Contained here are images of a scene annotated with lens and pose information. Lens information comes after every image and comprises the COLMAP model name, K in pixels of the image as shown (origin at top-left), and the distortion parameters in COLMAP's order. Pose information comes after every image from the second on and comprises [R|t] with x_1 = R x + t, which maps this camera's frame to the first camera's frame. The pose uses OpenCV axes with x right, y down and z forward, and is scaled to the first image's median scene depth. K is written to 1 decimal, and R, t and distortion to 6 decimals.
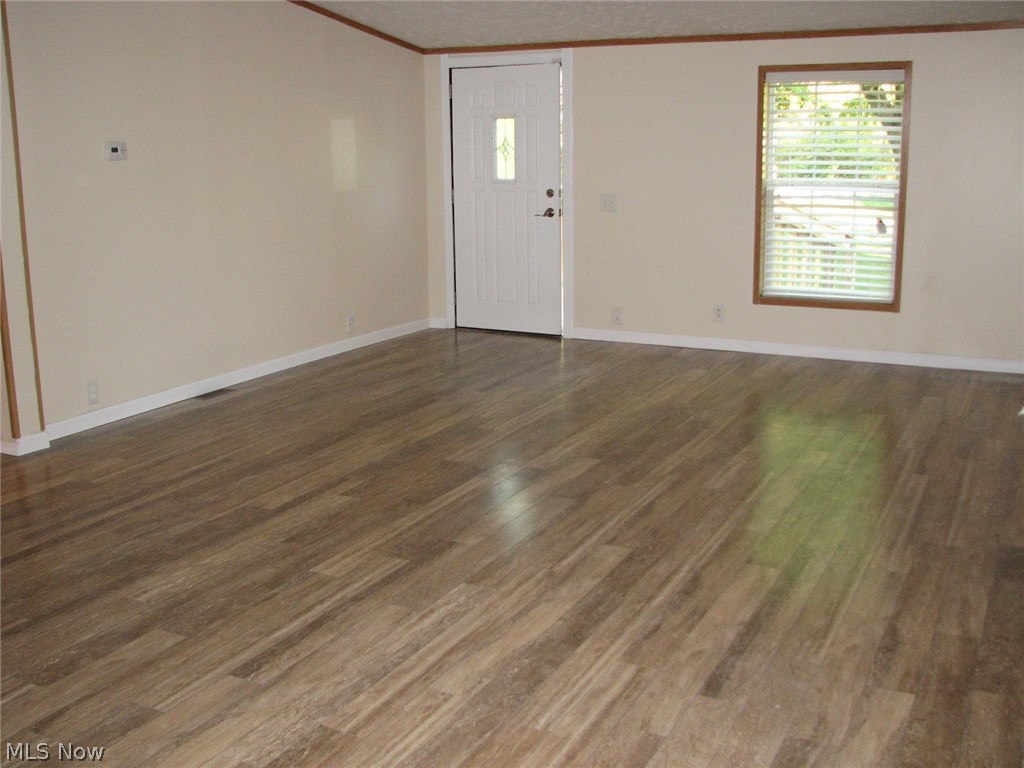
lens RADIAL K [[1102.8, 0, 510.2], [0, 1102.8, 386.8], [0, 0, 1]] dist [-0.209614, 0.306514]
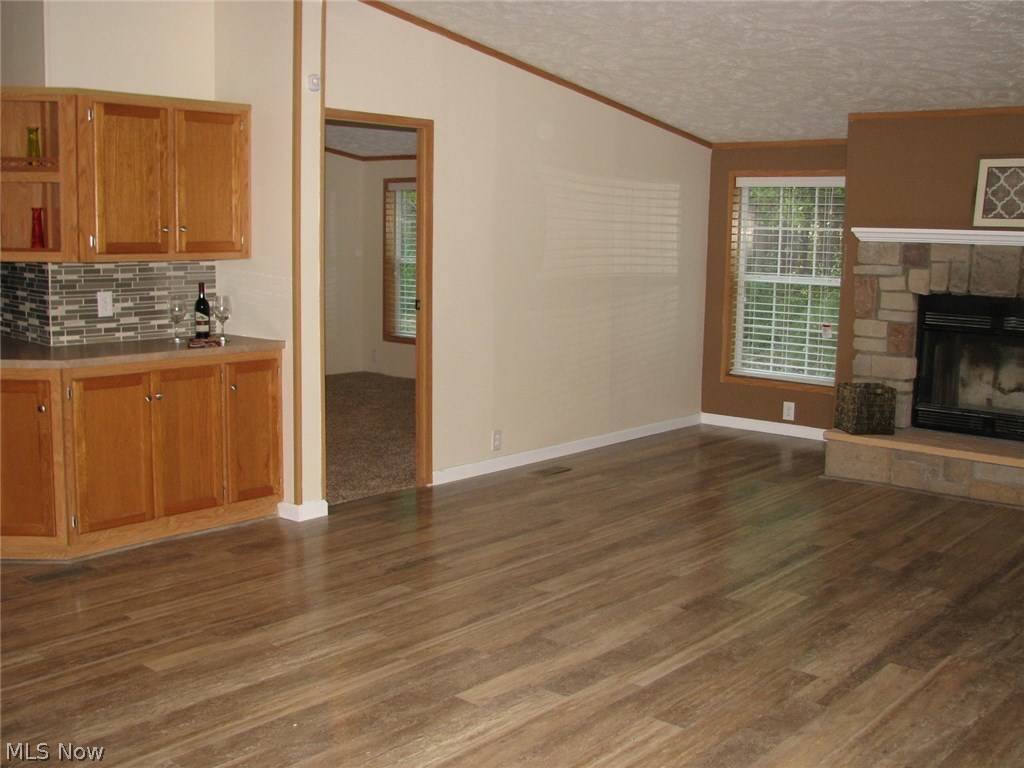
lens RADIAL K [[1103.0, 0, 502.8], [0, 1103.0, 382.6], [0, 0, 1]] dist [-0.205866, 0.264649]
pose [[-0.968604, -0.037524, 0.245762, -0.138435], [0.049870, 0.939125, 0.339938, -0.454645], [-0.243557, 0.341521, -0.907768, 2.009727]]
